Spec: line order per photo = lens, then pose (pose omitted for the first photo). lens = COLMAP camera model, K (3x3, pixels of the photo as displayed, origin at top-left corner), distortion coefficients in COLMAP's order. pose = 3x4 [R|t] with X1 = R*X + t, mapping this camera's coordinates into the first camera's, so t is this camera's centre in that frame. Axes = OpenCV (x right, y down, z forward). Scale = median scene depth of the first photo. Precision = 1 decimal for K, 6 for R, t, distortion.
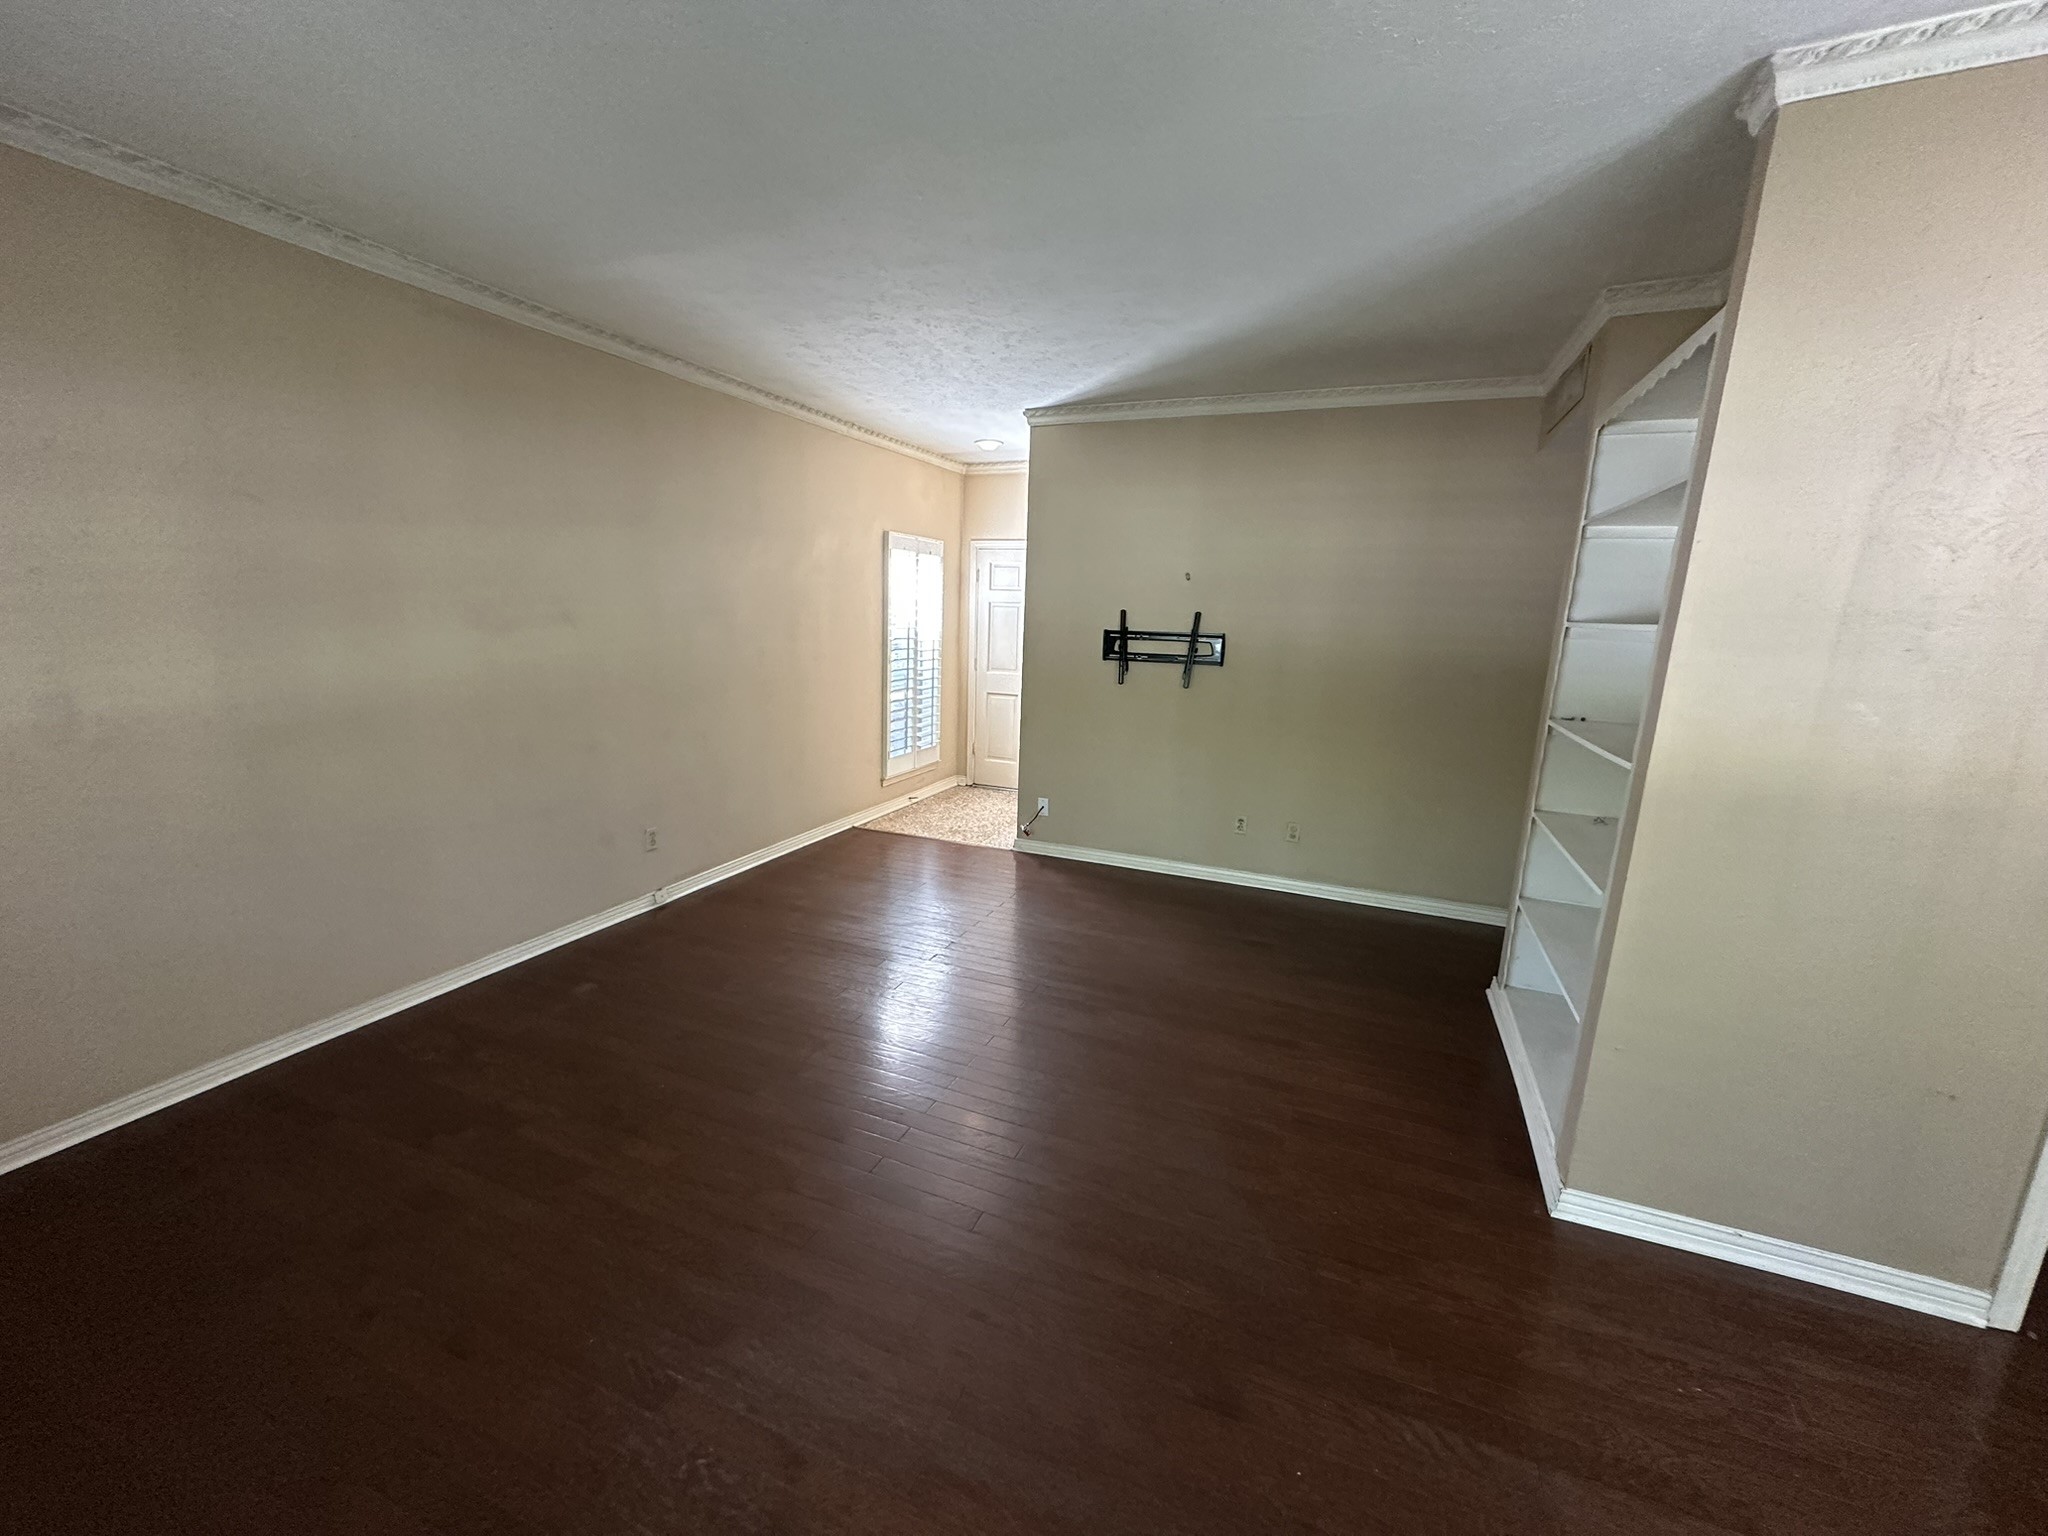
lens RADIAL K [[816.2, 0, 1021.7], [0, 816.2, 773.4], [0, 0, 1]] dist [-0.011128, 0.000111]
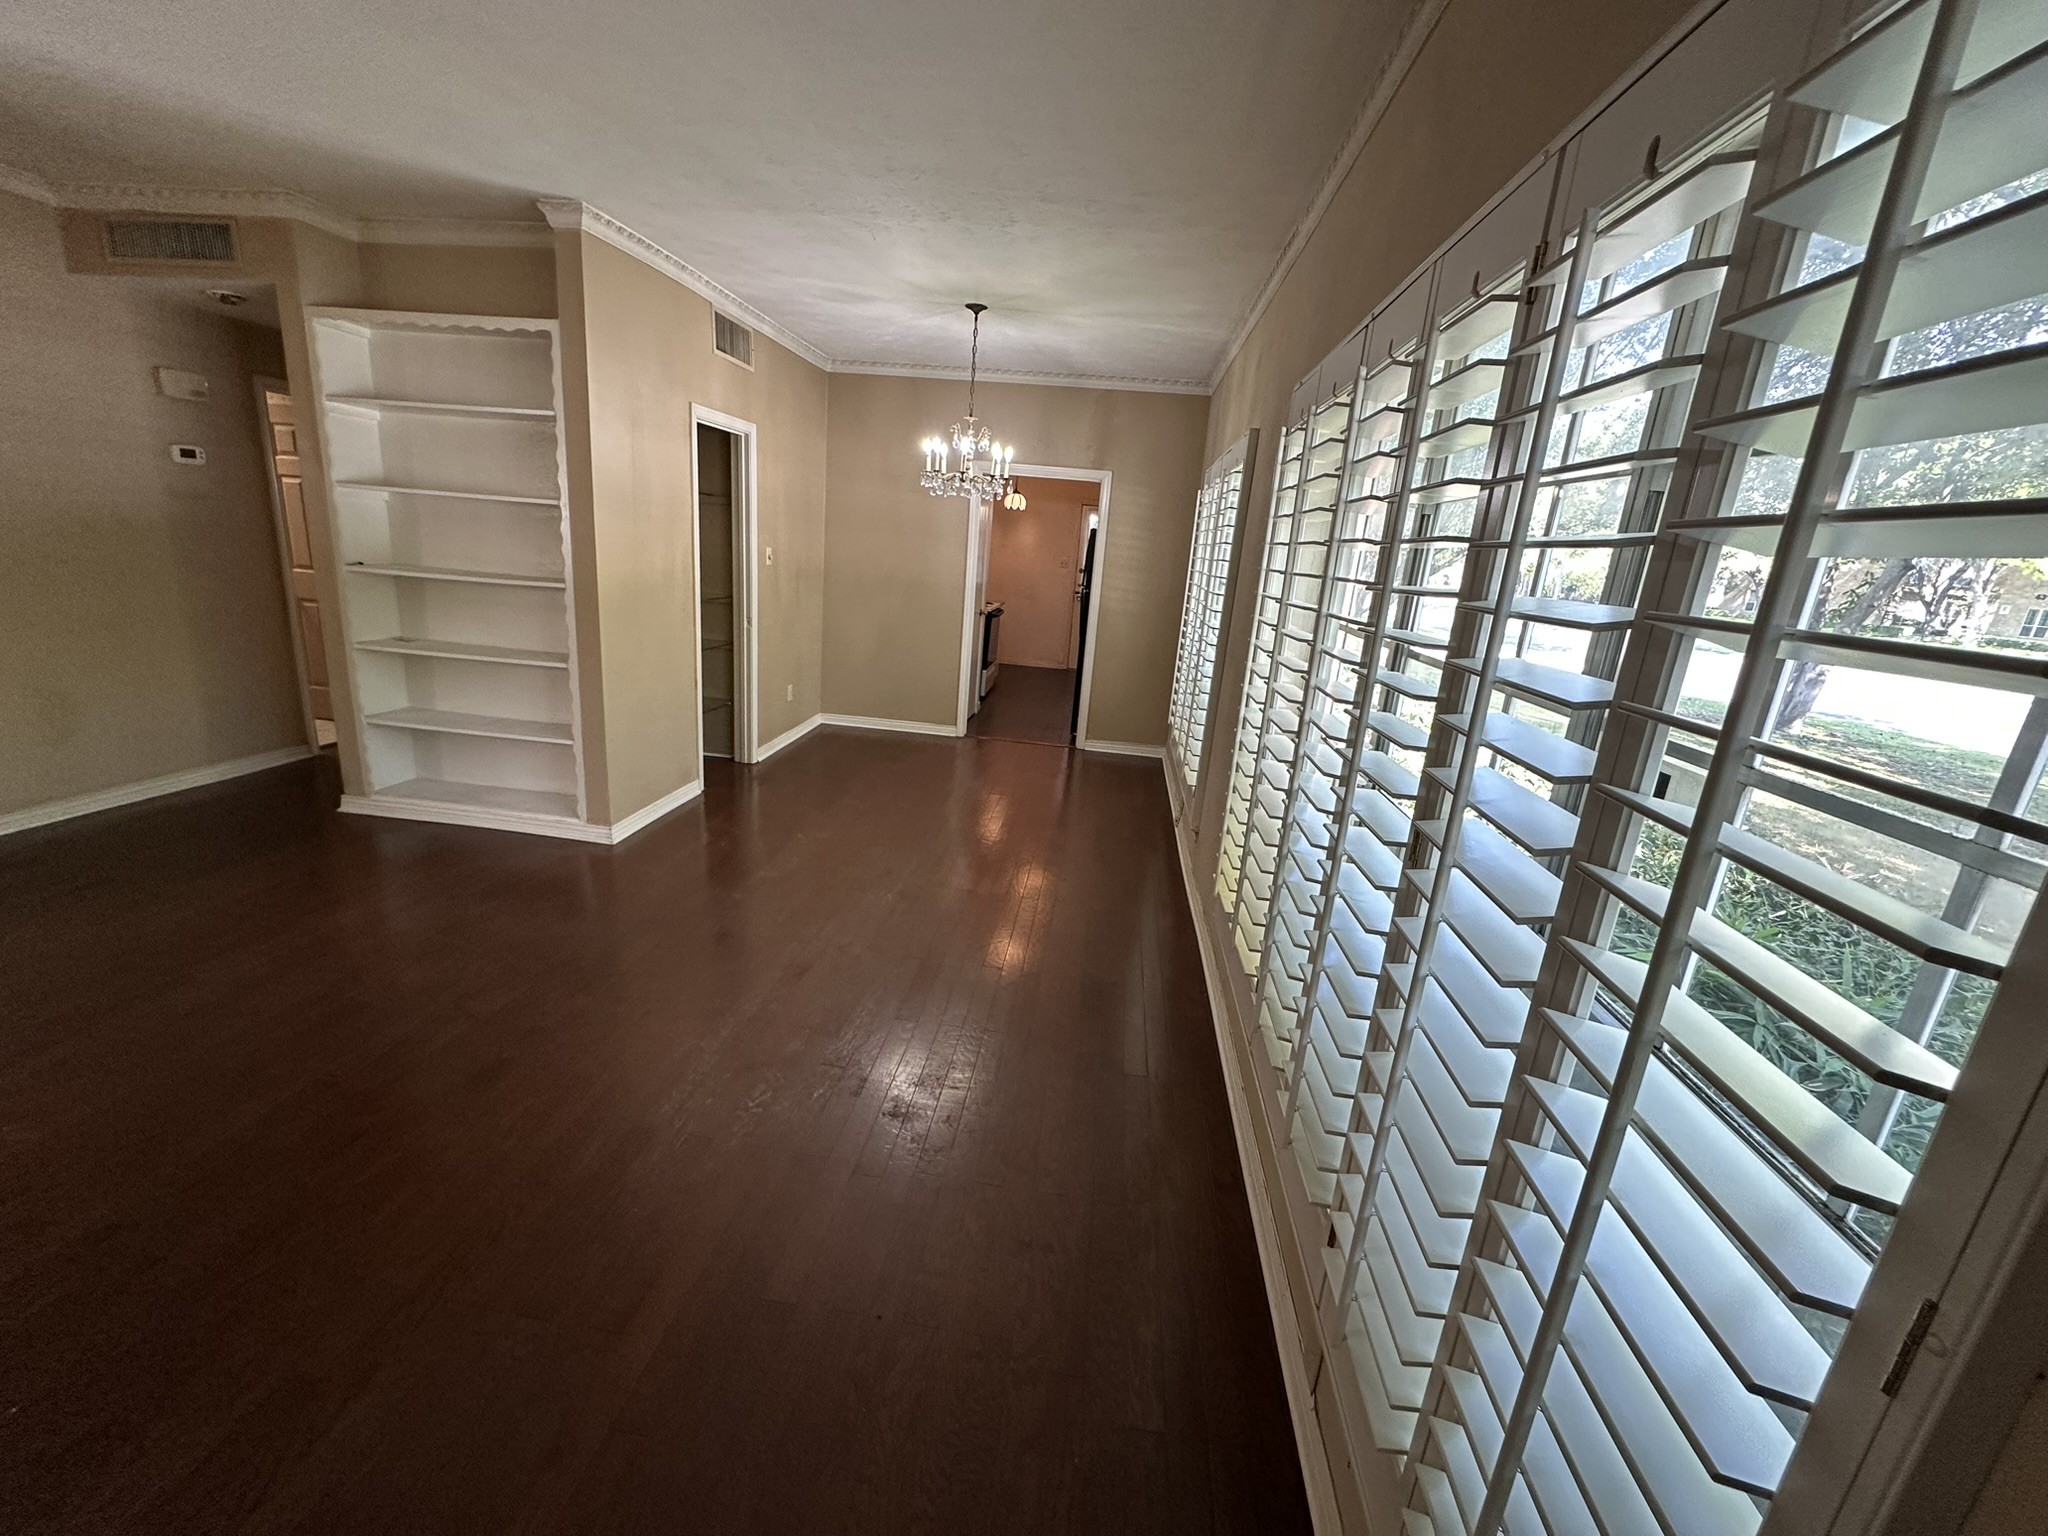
lens RADIAL K [[816.2, 0, 1021.6], [0, 816.2, 765.0], [0, 0, 1]] dist [-0.011128, 0.000111]
pose [[-0.266864, -0.296882, 0.916867, -1.259194], [0.108075, 0.936149, 0.334582, -0.126473], [-0.957655, 0.188378, -0.217739, 0.531693]]
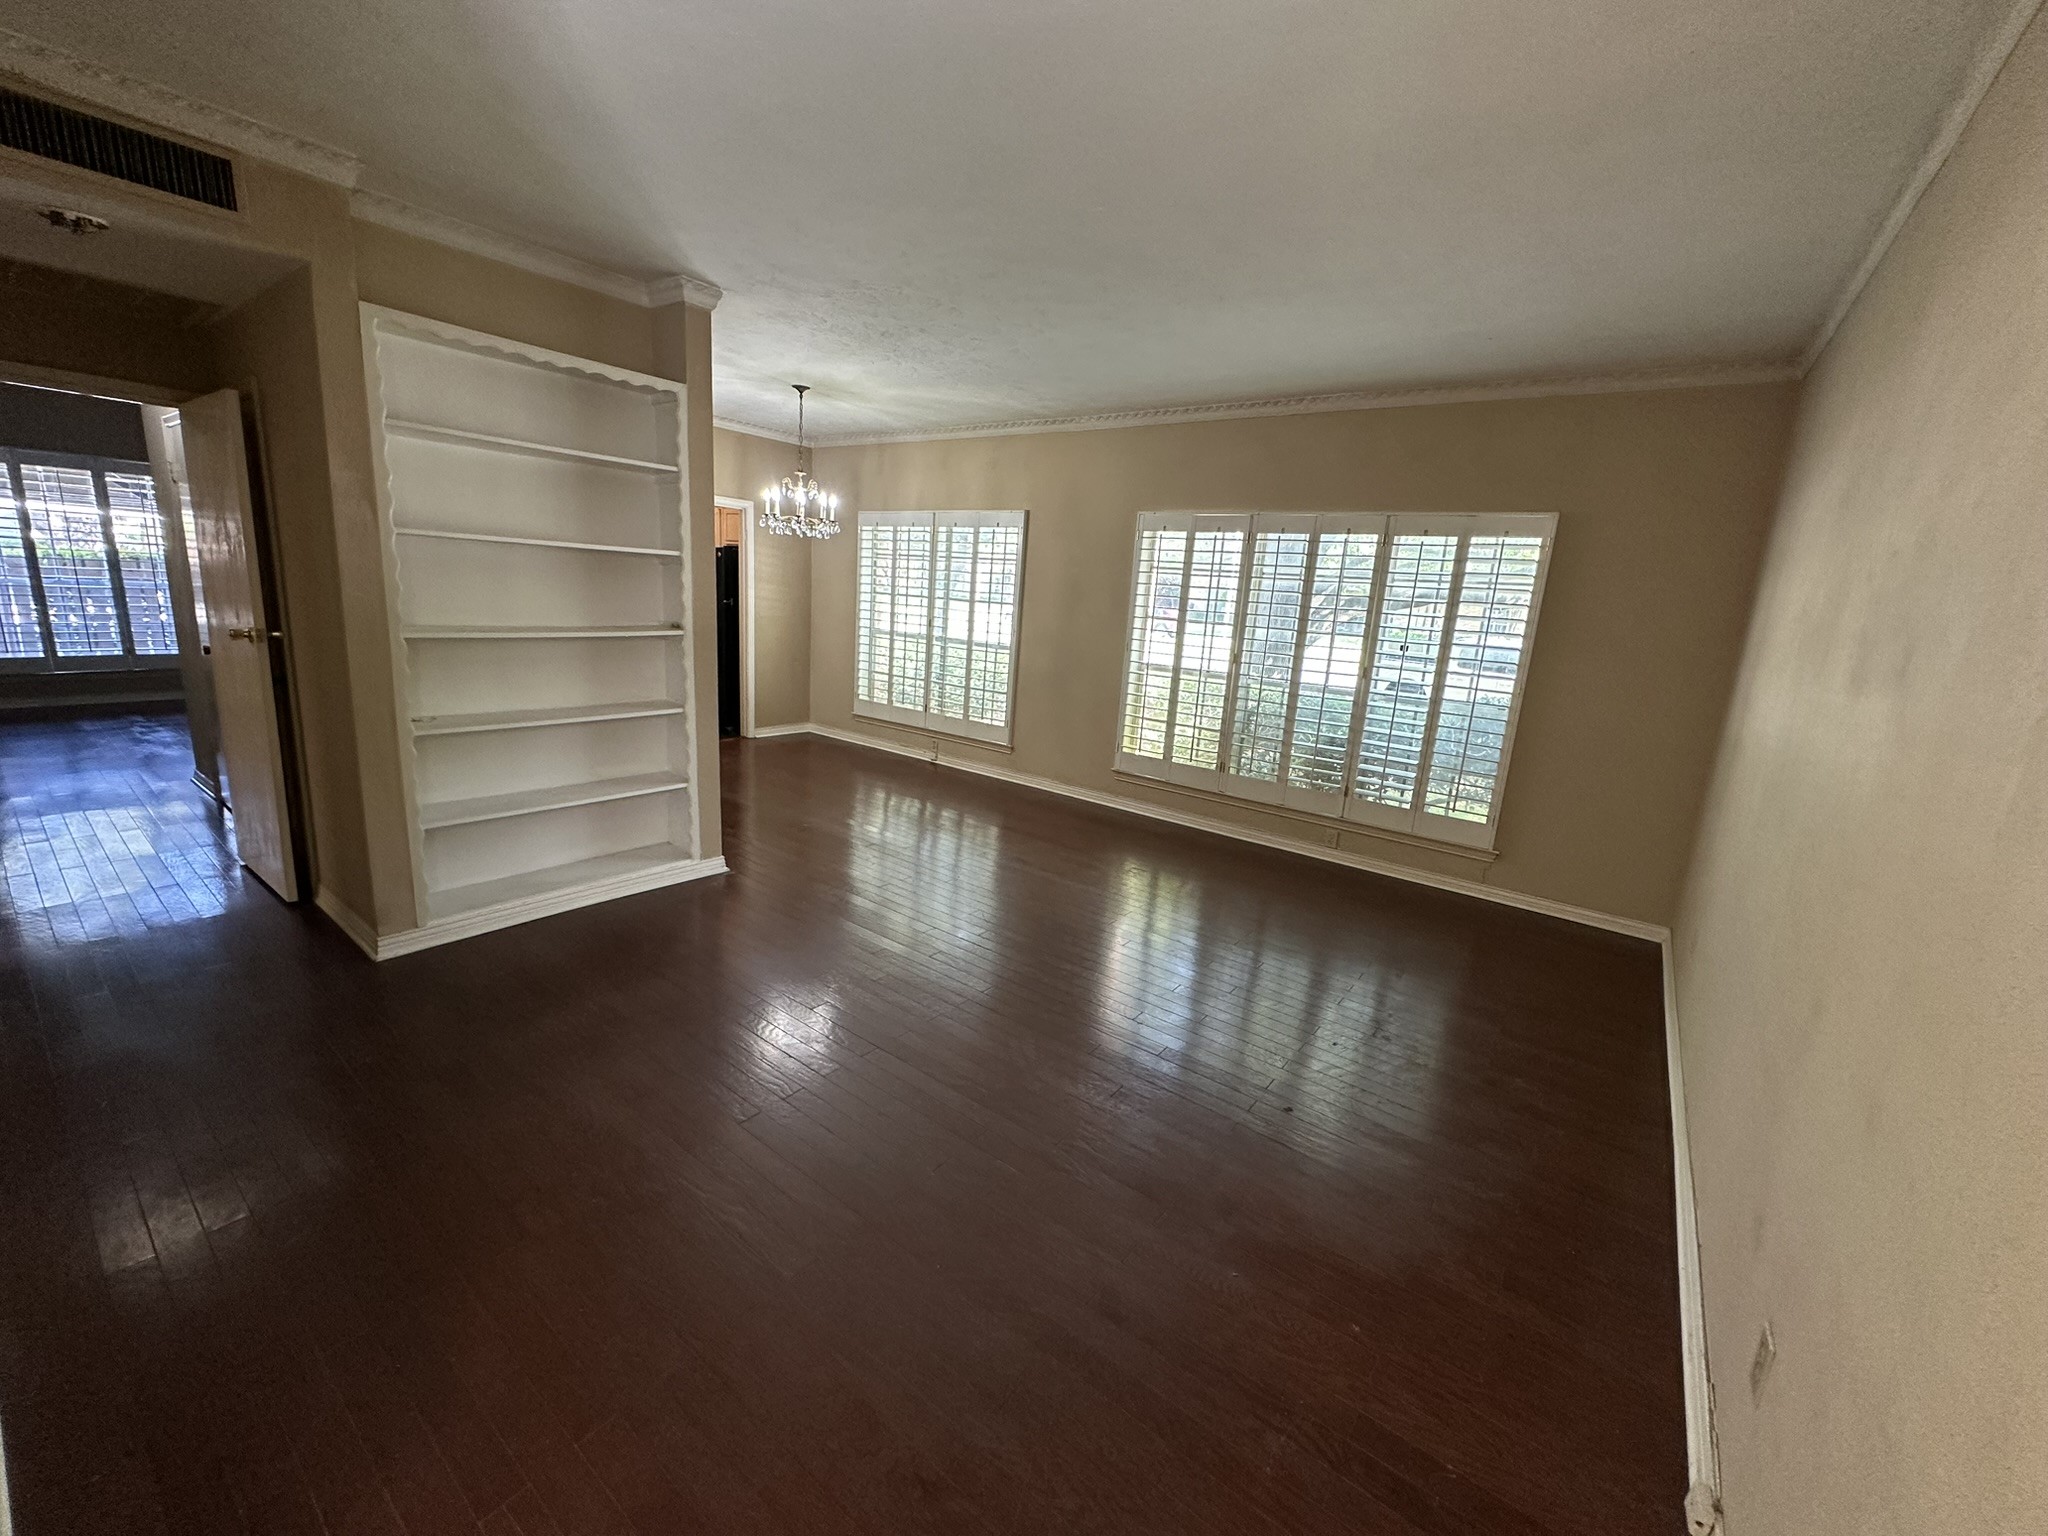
lens RADIAL K [[816.2, 0, 1025.3], [0, 816.2, 762.6], [0, 0, 1]] dist [-0.011128, 0.000111]
pose [[-0.961484, -0.141307, 0.235757, -0.452468], [-0.037508, 0.917158, 0.396755, -0.504116], [-0.272290, 0.372631, -0.887133, 2.598039]]
